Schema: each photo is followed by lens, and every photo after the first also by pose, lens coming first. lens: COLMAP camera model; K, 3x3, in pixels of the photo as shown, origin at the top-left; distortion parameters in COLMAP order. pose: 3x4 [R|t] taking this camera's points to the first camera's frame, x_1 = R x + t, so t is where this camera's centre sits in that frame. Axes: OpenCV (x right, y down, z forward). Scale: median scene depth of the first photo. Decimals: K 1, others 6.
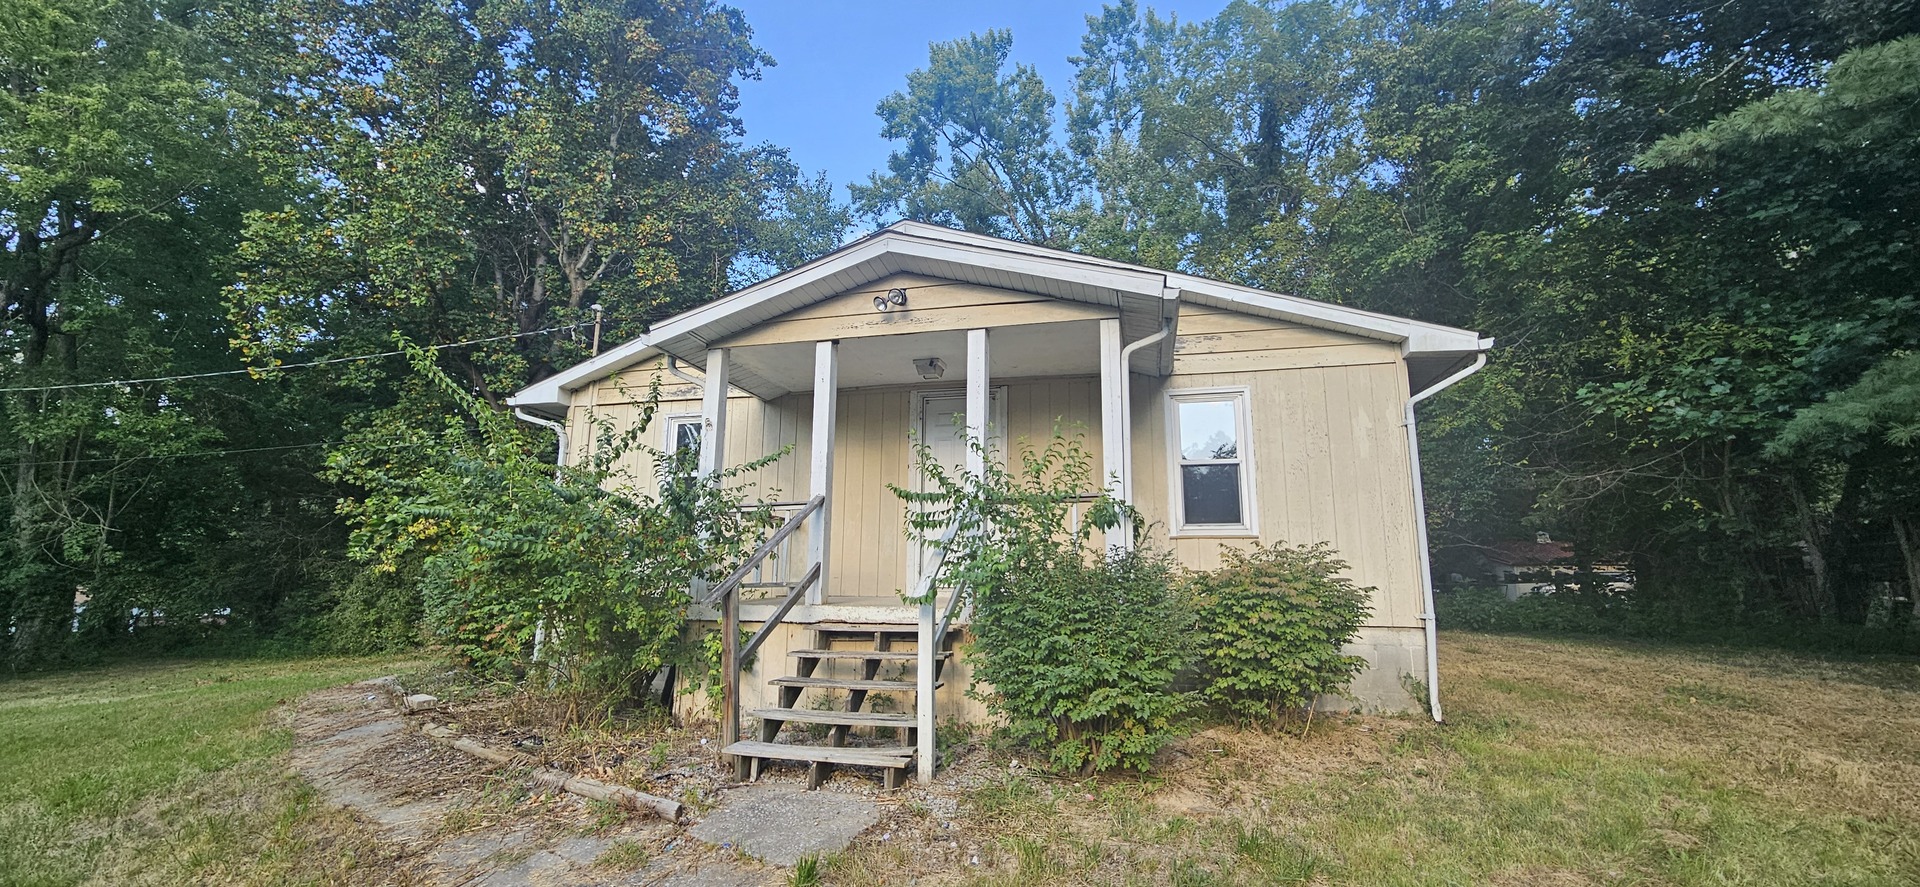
lens RADIAL K [[787.8, 0, 969.0], [0, 787.8, 432.5], [0, 0, 1]] dist [0.000251, 0.000806]
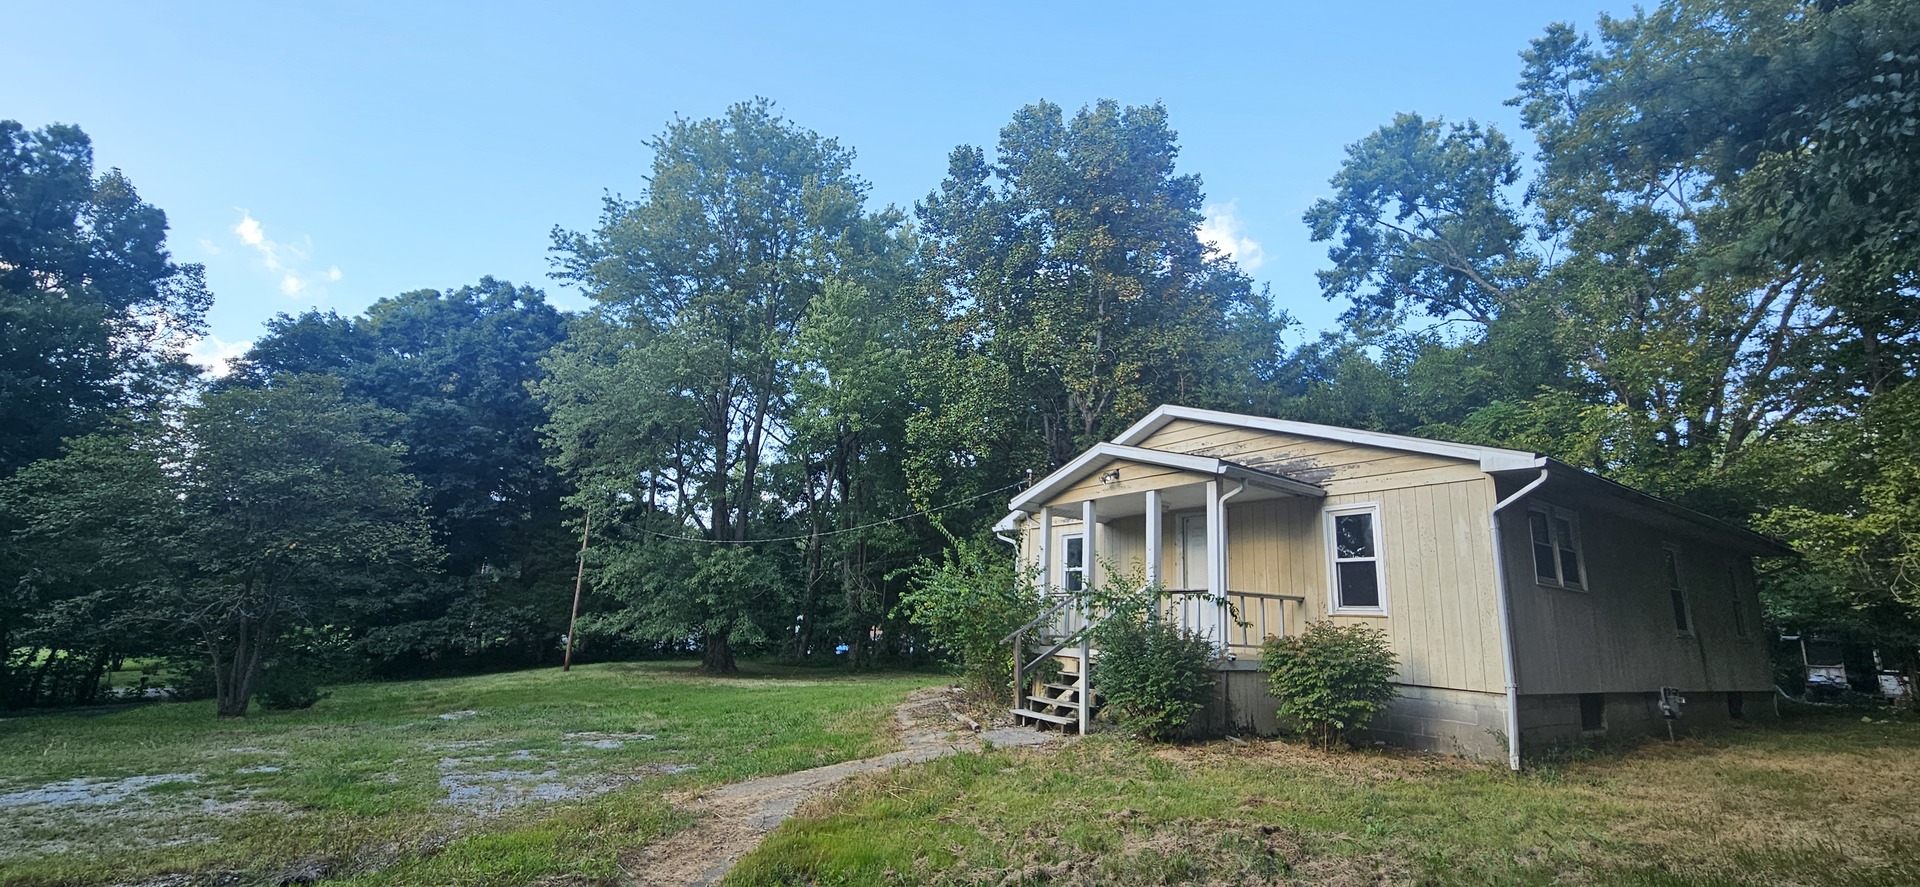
lens RADIAL K [[787.8, 0, 966.5], [0, 787.8, 435.2], [0, 0, 1]] dist [0.000251, 0.000806]
pose [[0.730208, -0.128842, -0.670966, 0.812916], [0.083368, 0.991522, -0.099667, -0.104200], [0.678119, 0.016841, 0.734759, -0.492995]]
